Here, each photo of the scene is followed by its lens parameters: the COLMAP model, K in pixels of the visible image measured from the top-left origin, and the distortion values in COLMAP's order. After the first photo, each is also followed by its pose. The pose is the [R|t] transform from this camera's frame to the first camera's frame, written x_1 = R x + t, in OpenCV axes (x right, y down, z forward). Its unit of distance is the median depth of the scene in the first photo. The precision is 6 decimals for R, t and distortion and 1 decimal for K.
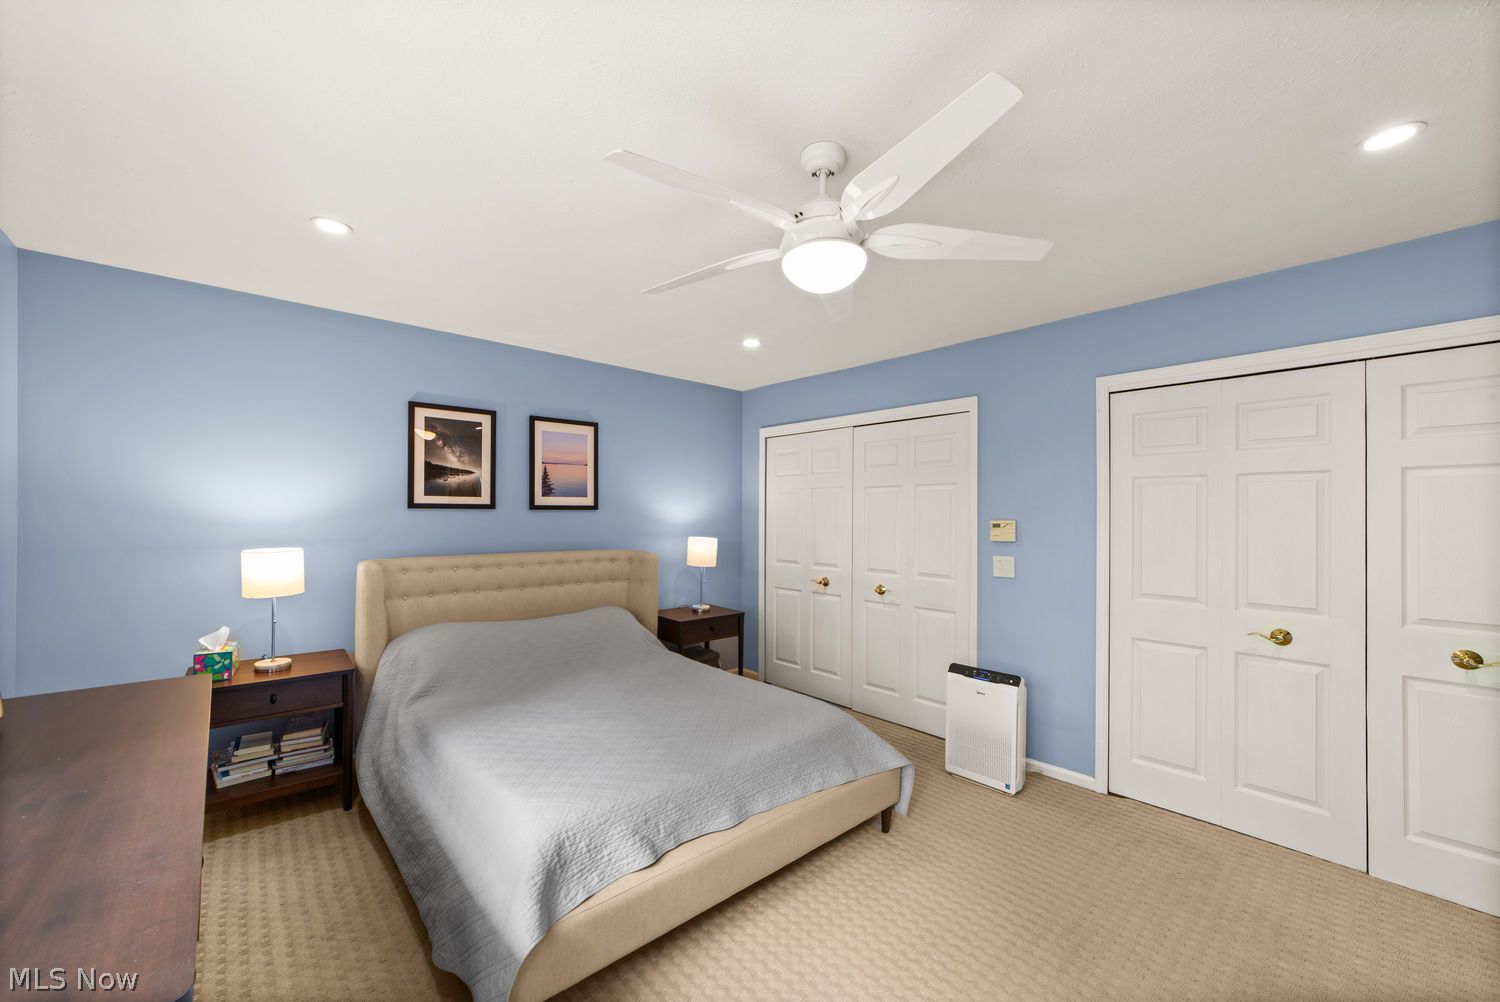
lens RADIAL K [[577.8, 0, 751.1], [0, 577.8, 510.2], [0, 0, 1]] dist [-0.010672, 0.006203]
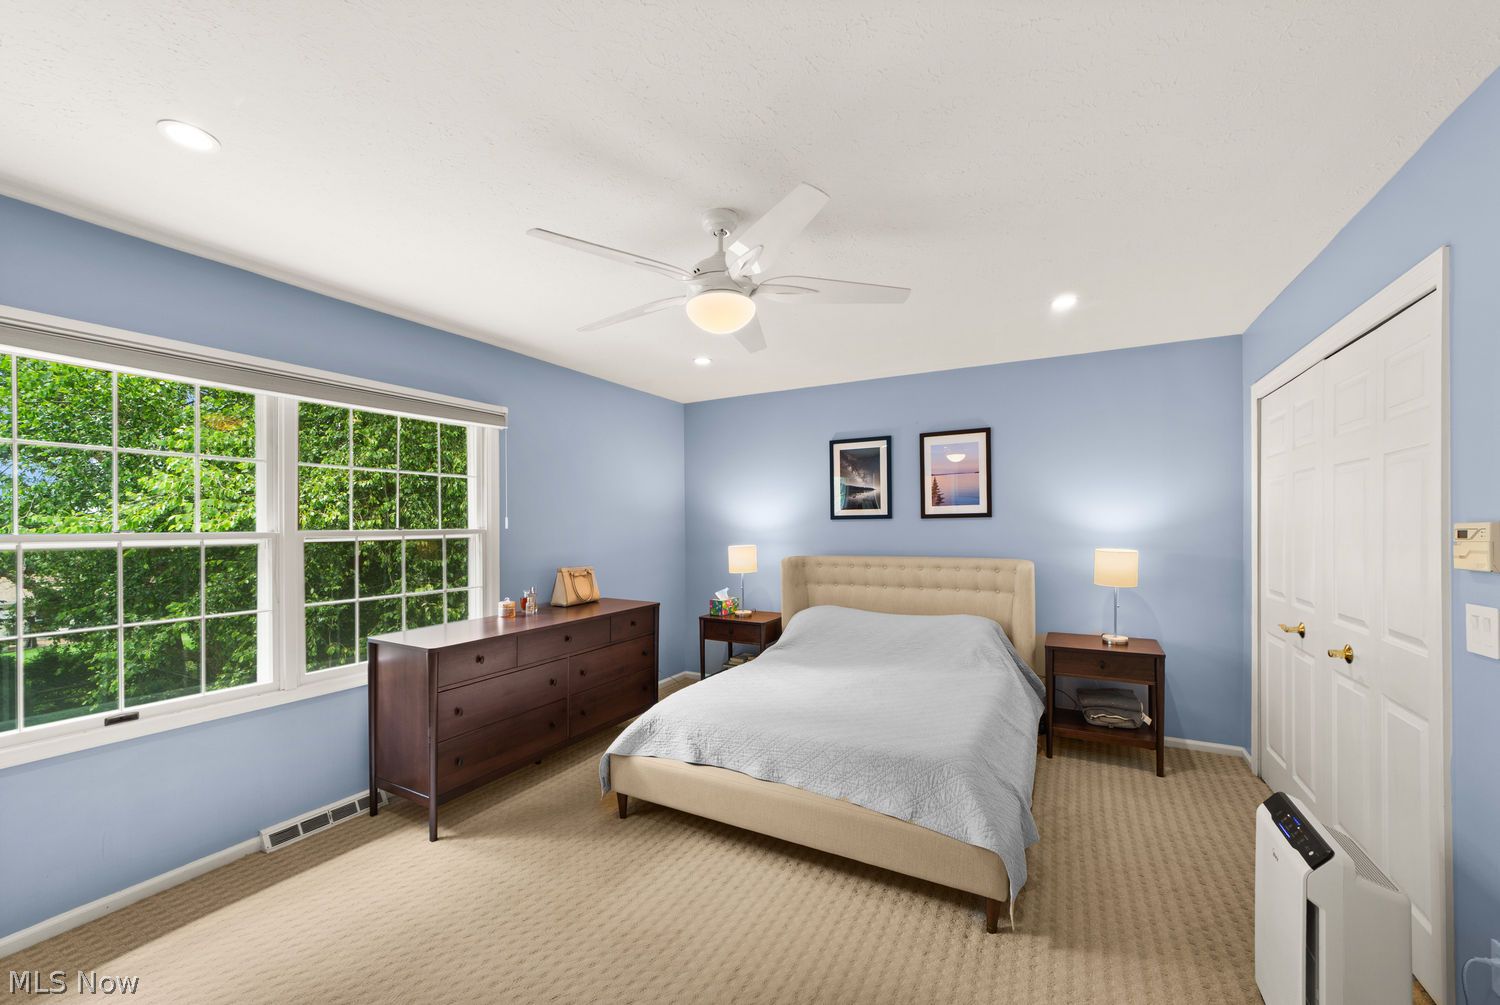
lens RADIAL K [[577.8, 0, 706.2], [0, 577.8, 527.8], [0, 0, 1]] dist [-0.010672, 0.006203]
pose [[0.306985, -0.005599, -0.951698, 0.569362], [0.017258, 0.999851, -0.000315, 0.010527], [0.951558, -0.016328, 0.307036, 0.277185]]
